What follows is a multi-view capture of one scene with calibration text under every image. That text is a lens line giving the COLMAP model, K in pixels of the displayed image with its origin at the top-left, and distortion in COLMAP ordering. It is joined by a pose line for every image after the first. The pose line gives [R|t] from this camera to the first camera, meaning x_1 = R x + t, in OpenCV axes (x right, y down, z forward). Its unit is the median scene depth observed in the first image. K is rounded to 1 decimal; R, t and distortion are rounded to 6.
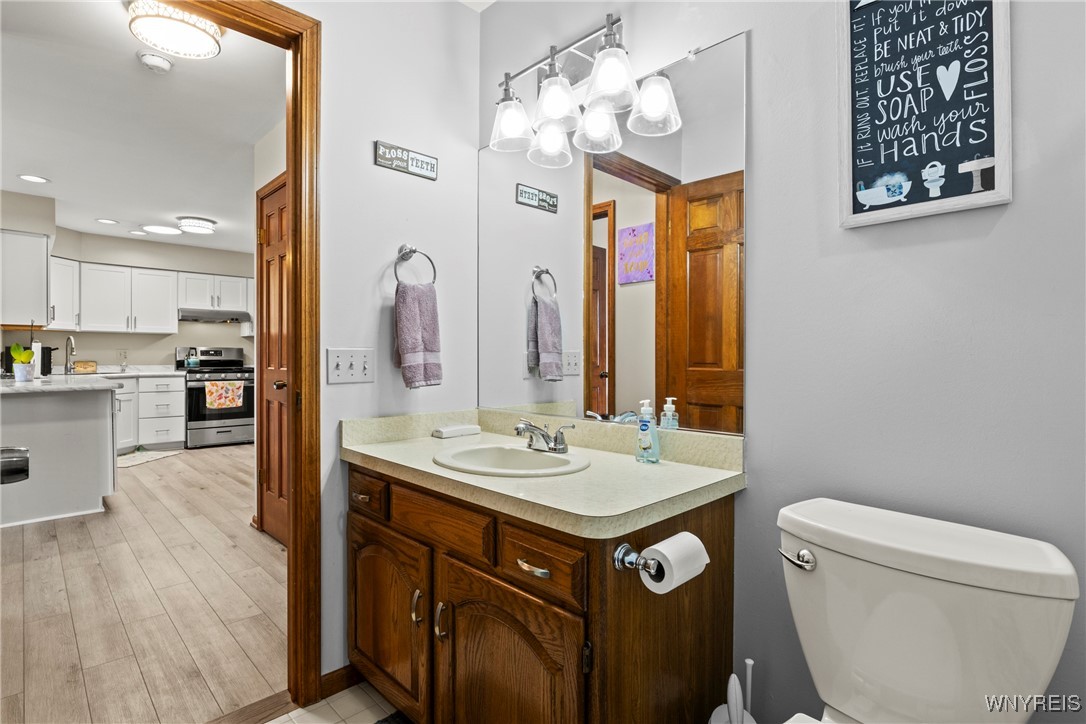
lens RADIAL K [[534.2, 0, 539.7], [0, 534.2, 359.1], [0, 0, 1]] dist [-0.013071, -0.000335]
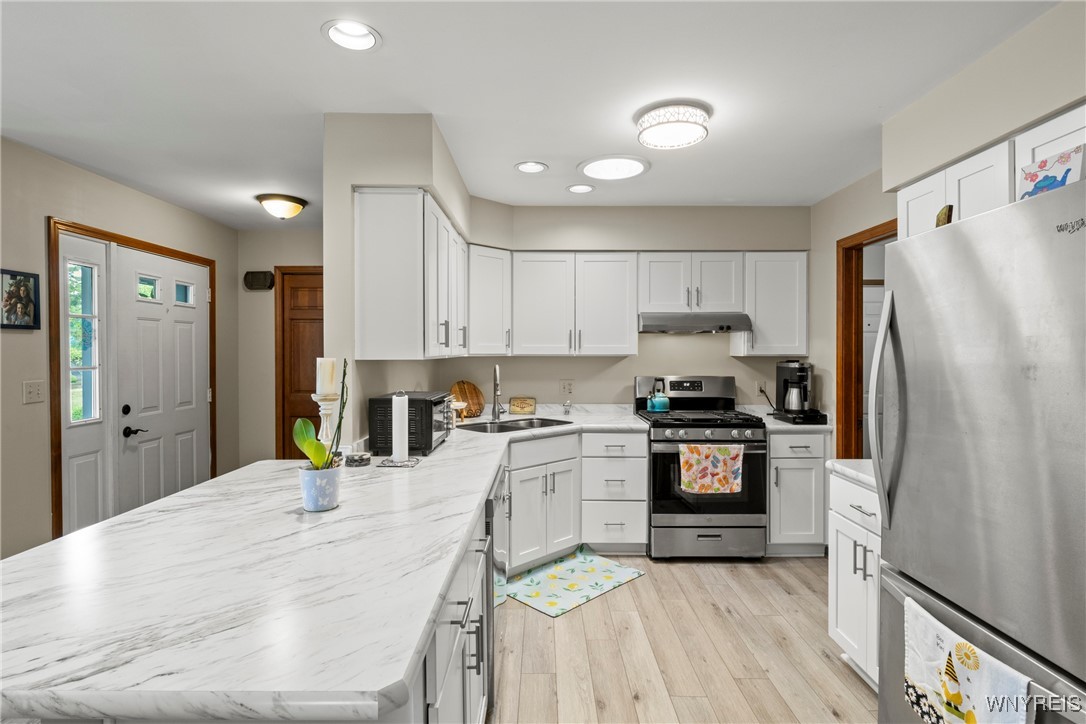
lens RADIAL K [[534.2, 0, 539.7], [0, 534.2, 359.1], [0, 0, 1]] dist [-0.013071, -0.000335]
pose [[0.708363, 0.005245, -0.705829, -0.346393], [-0.000776, 0.999978, 0.006652, -0.049786], [0.705848, -0.004164, 0.708351, 0.512303]]
